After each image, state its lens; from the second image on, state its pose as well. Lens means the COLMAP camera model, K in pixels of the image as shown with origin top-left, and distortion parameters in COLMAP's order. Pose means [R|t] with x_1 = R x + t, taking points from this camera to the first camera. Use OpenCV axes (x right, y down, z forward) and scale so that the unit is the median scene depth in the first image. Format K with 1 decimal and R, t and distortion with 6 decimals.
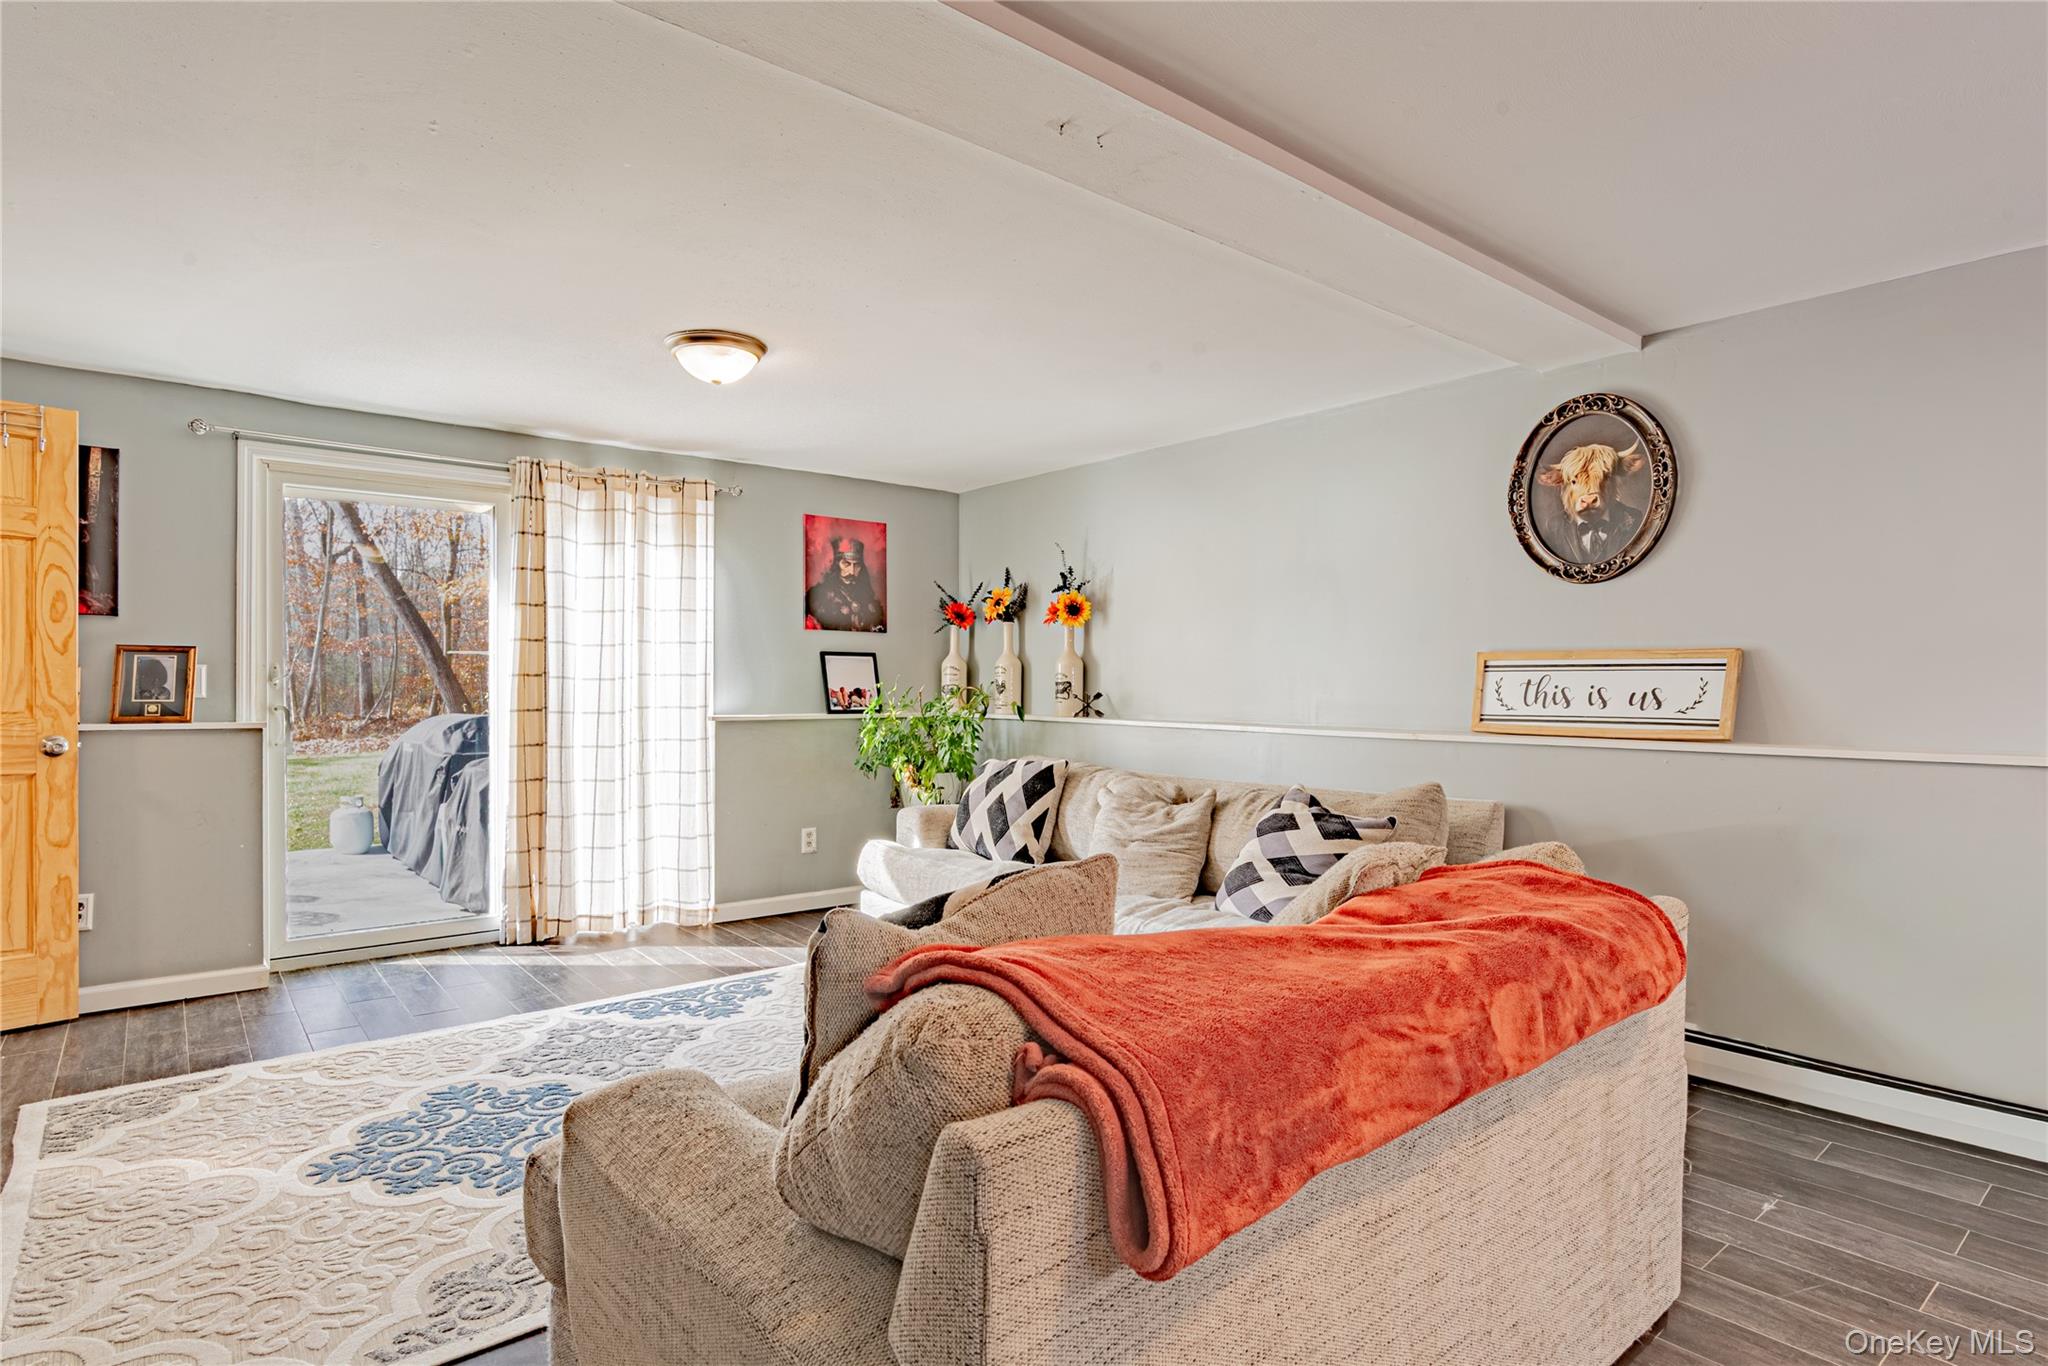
lens RADIAL K [[1064.6, 0, 1013.4], [0, 1064.6, 694.6], [0, 0, 1]] dist [-0.005341, -0.001157]
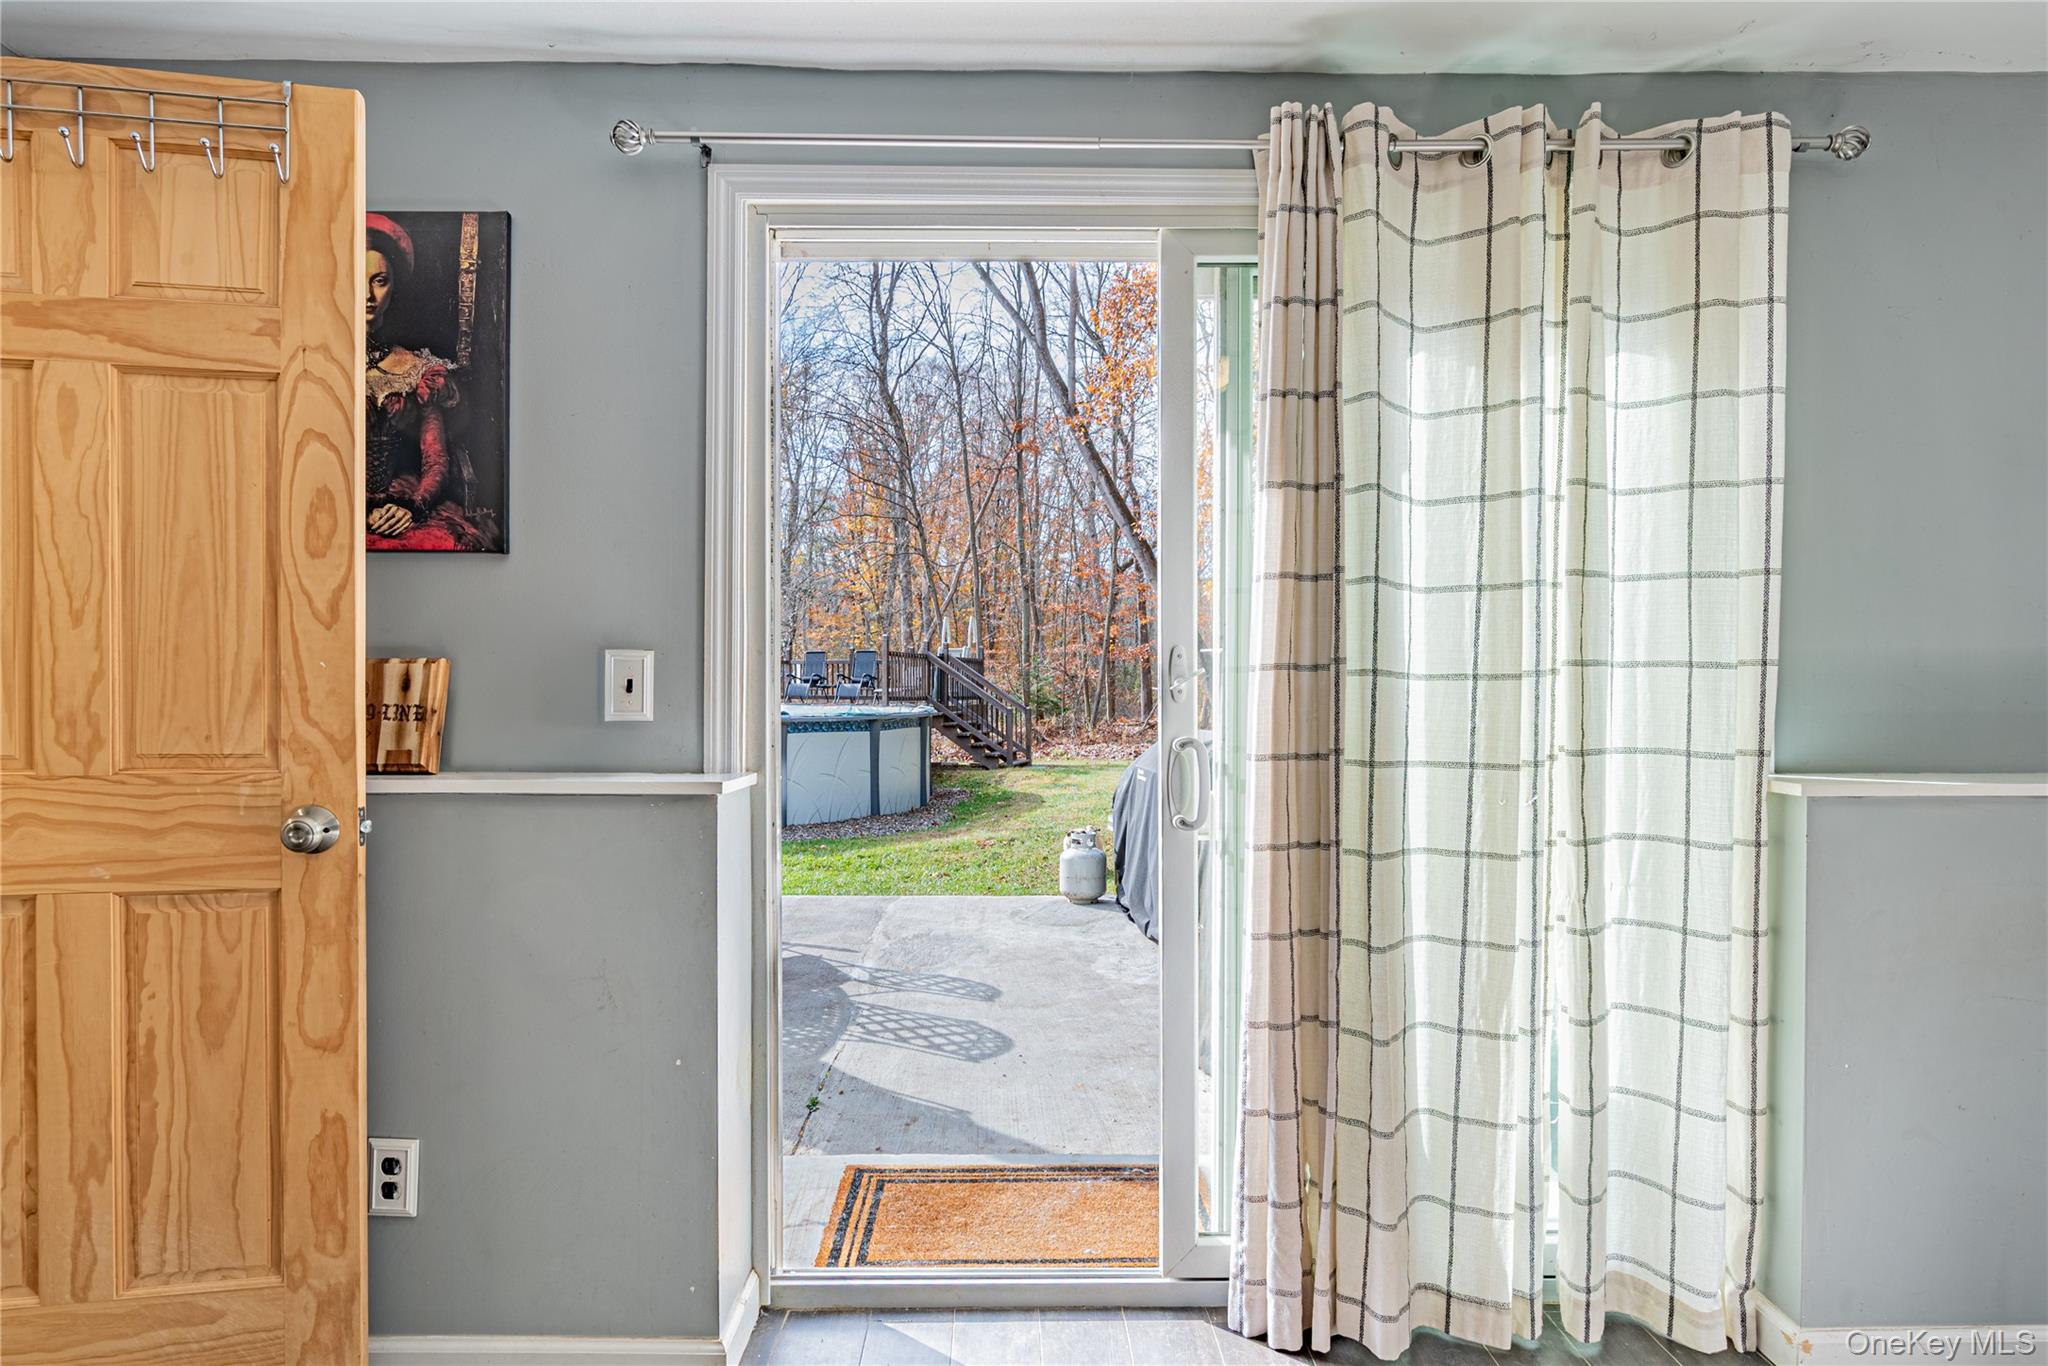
lens RADIAL K [[1042.8, 0, 1021.7], [0, 1042.8, 693.1], [0, 0, 1]] dist [-0.020854, -0.000046]
pose [[0.776148, -0.001286, -0.630550, -0.388851], [-0.002681, 0.999982, -0.005338, -0.008537], [0.630545, 0.005834, 0.776130, 0.845631]]
